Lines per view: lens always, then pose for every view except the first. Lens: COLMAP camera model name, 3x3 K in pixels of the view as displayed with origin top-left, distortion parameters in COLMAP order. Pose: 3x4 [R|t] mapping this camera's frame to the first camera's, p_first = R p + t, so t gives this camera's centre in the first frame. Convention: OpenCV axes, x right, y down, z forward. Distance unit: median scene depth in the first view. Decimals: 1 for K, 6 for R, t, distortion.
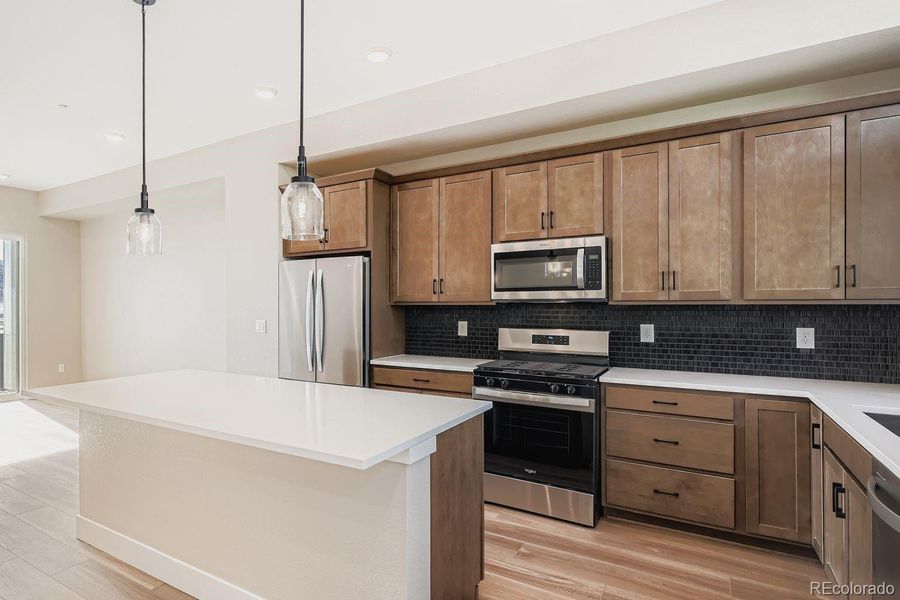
lens RADIAL K [[619.4, 0, 445.1], [0, 619.4, 302.4], [0, 0, 1]] dist [0.022533, 0.000520]
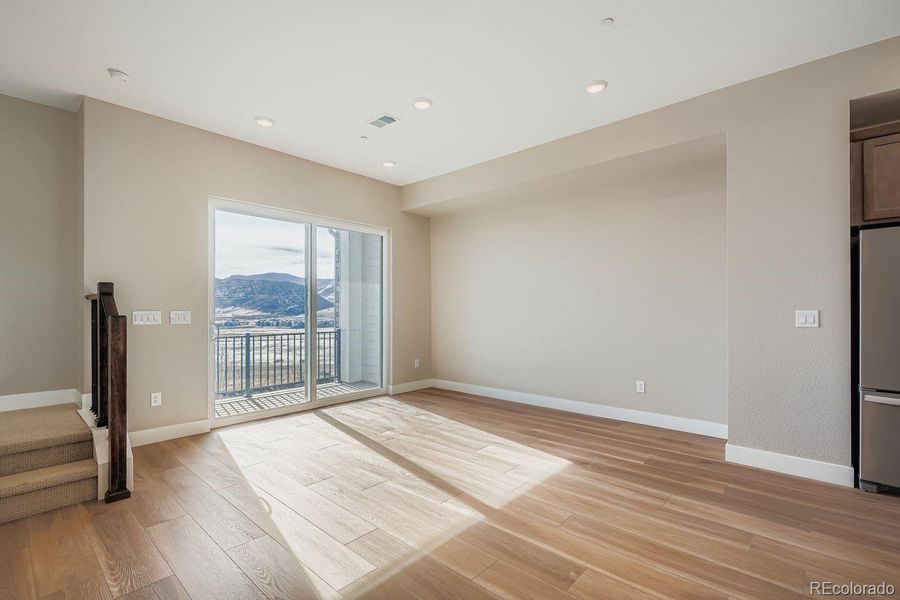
lens RADIAL K [[407.3, 0, 448.2], [0, 407.3, 313.5], [0, 0, 1]] dist [-0.001665, 0.000271]
pose [[0.997898, -0.003408, -0.064707, -0.532139], [0.003907, 0.999964, 0.007582, 0.021134], [0.064679, -0.007819, 0.997875, 0.350956]]
